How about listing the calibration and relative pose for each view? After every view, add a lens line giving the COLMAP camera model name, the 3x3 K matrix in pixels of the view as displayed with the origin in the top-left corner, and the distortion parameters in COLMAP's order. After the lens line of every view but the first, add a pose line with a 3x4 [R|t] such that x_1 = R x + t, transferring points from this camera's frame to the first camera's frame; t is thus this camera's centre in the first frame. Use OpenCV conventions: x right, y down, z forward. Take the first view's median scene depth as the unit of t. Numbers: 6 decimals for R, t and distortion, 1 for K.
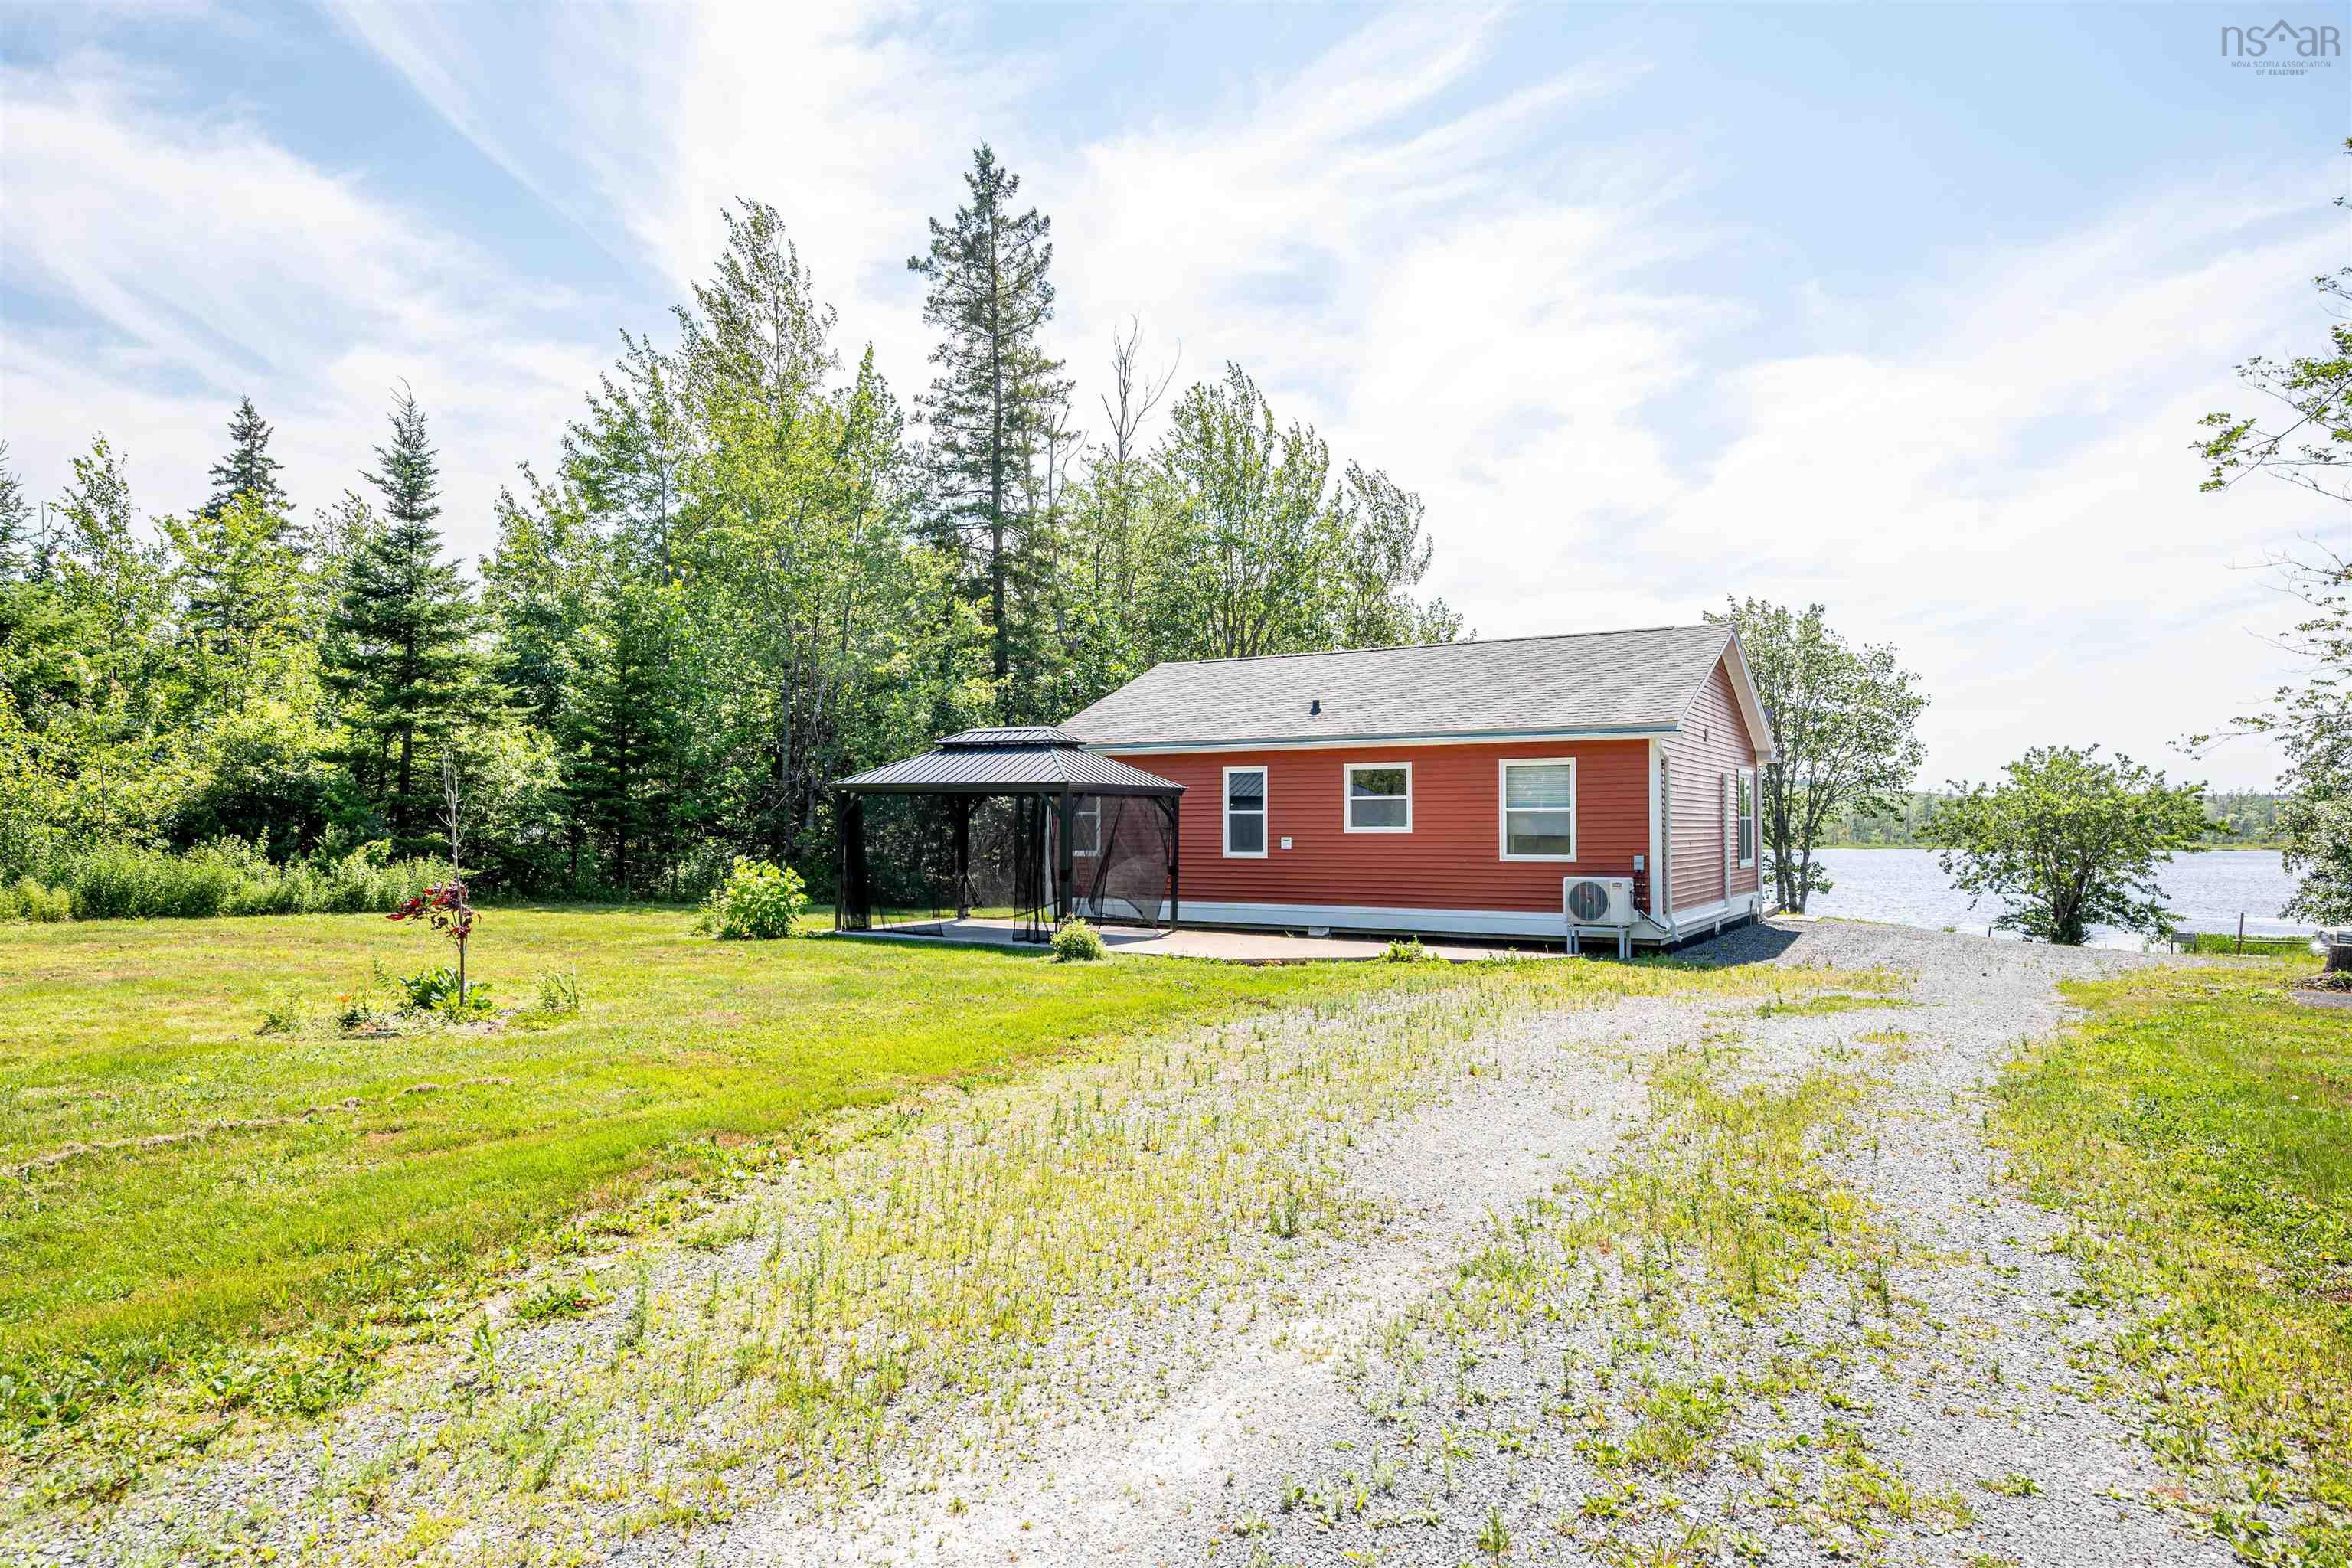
lens RADIAL K [[1318.2, 0, 1176.0], [0, 1318.2, 784.0], [0, 0, 1]] dist [-0.003797, -0.000258]
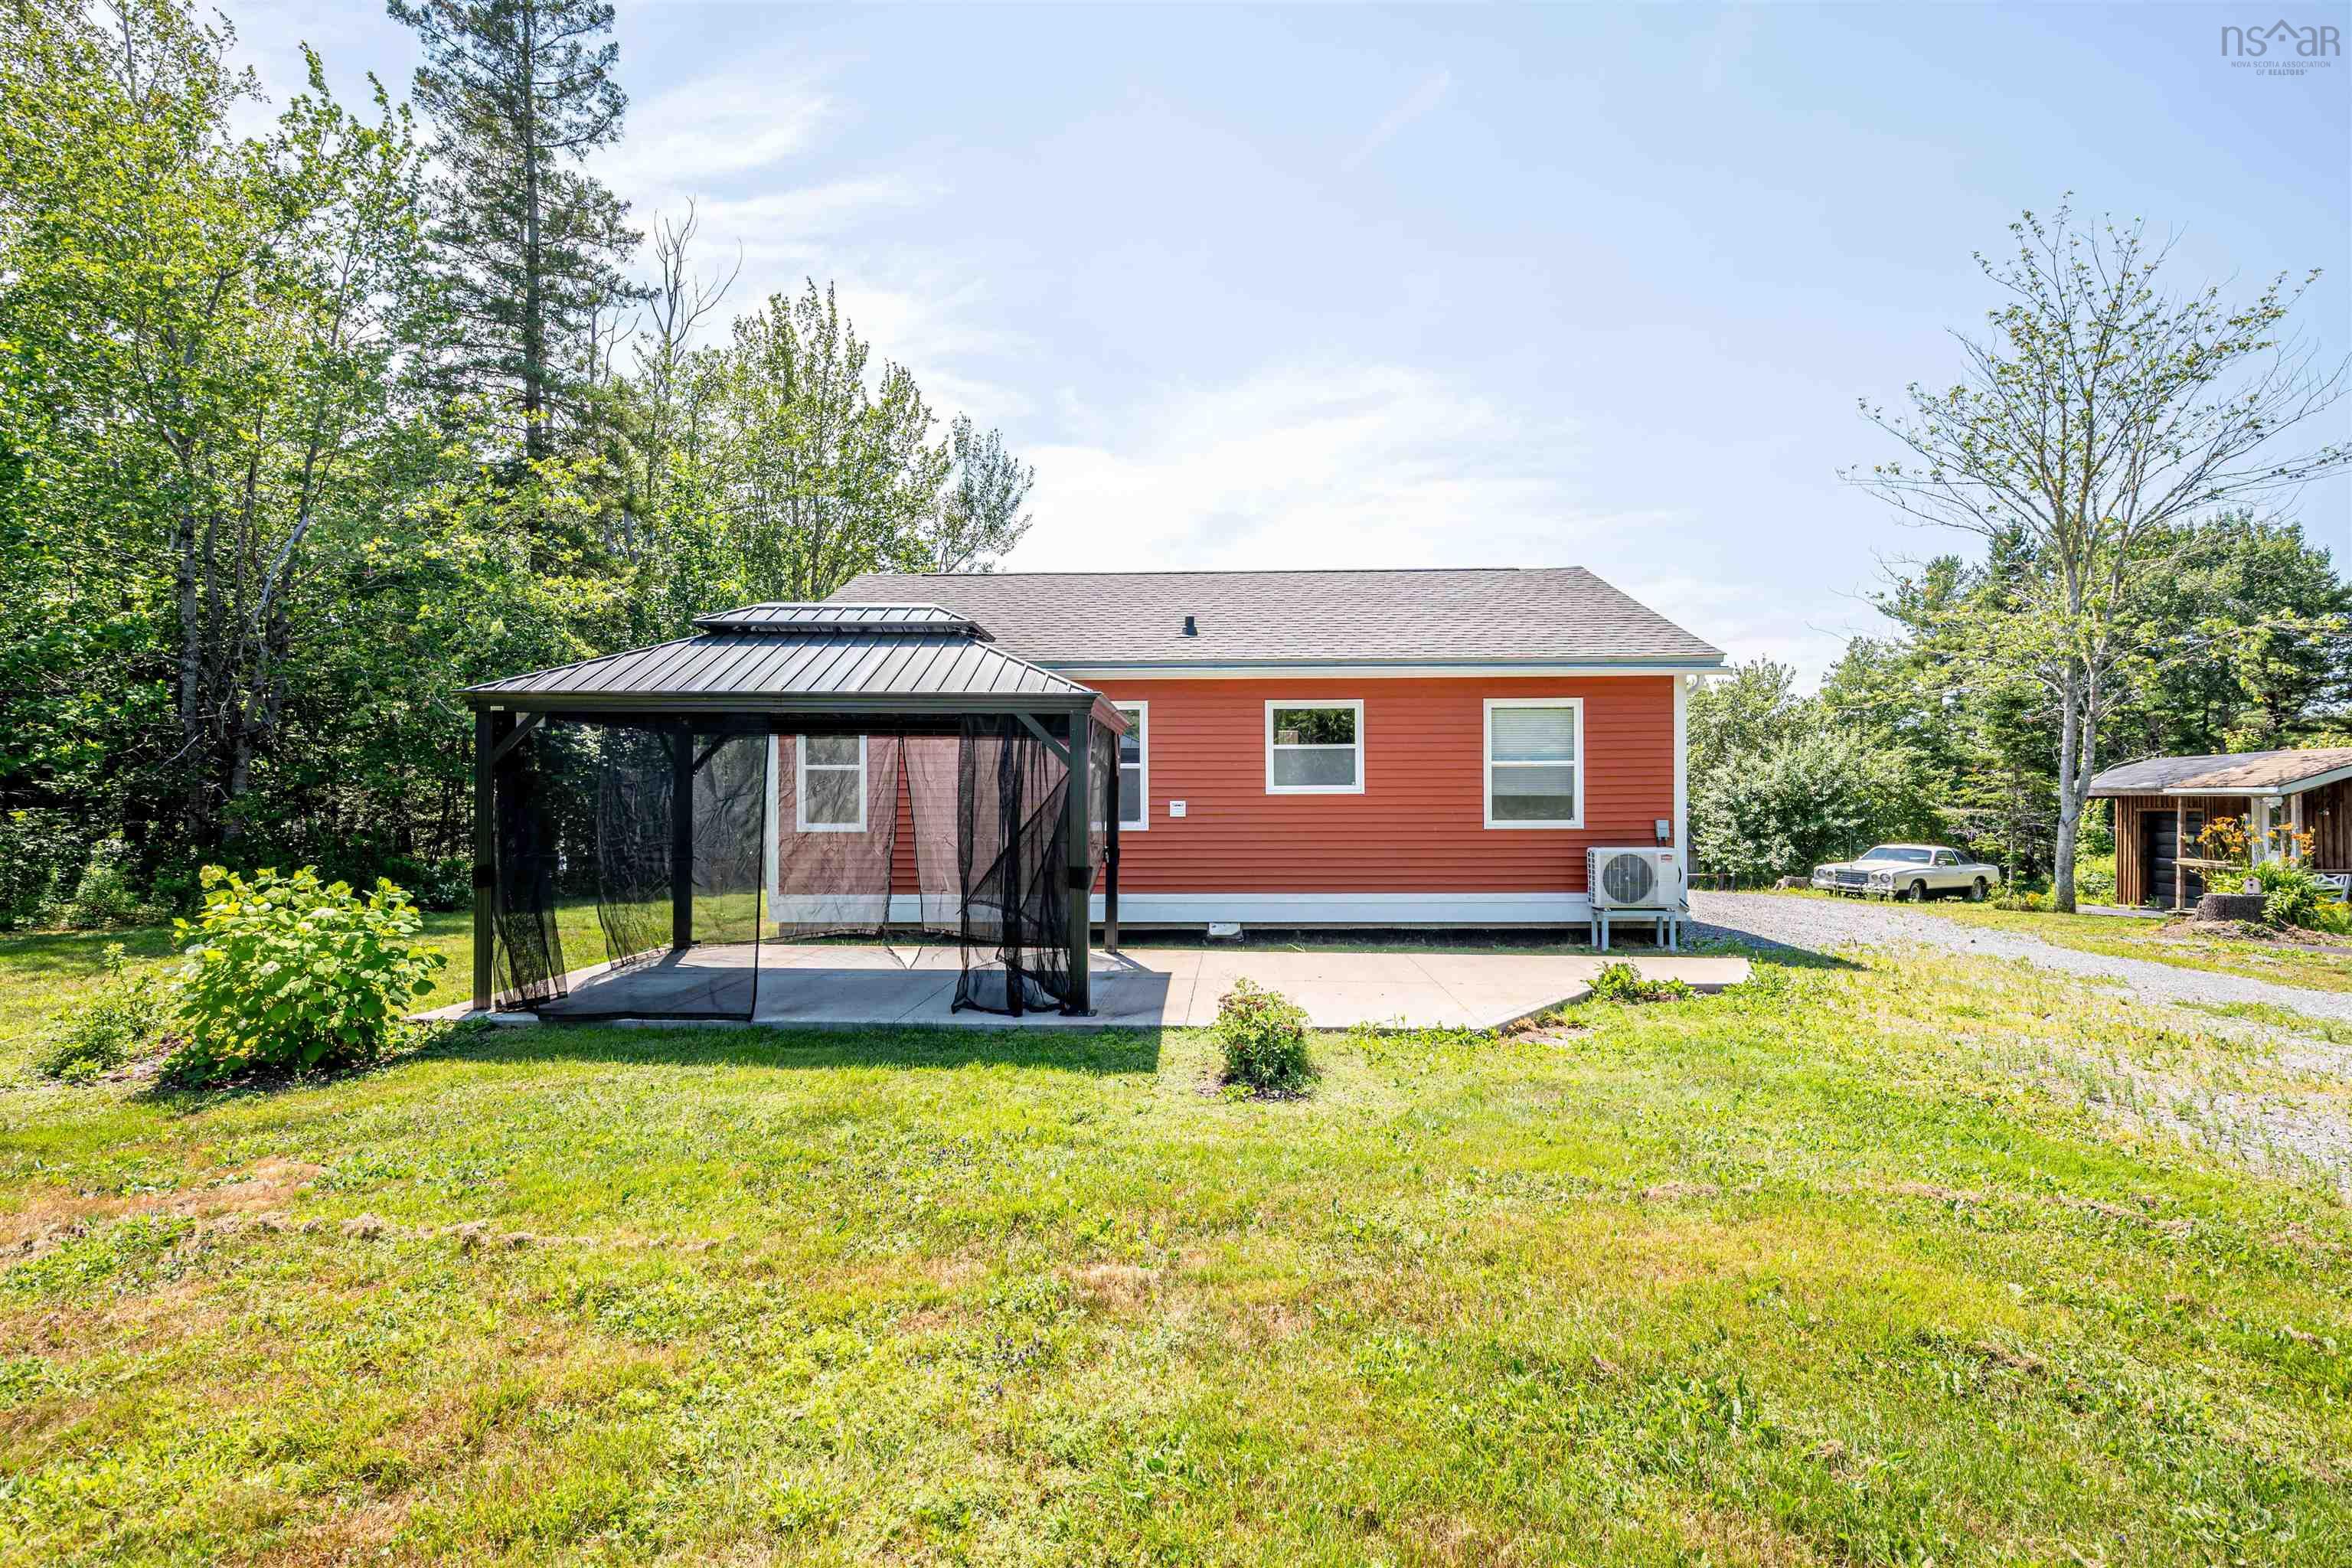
lens RADIAL K [[1057.8, 0, 1176.0], [0, 1057.8, 784.0], [0, 0, 1]] dist [0.003291, 0.000064]
pose [[0.872232, 0.001090, 0.489090, -0.204470], [-0.012662, 0.999713, 0.020353, 0.020112], [-0.488928, -0.023946, 0.871996, 0.510145]]
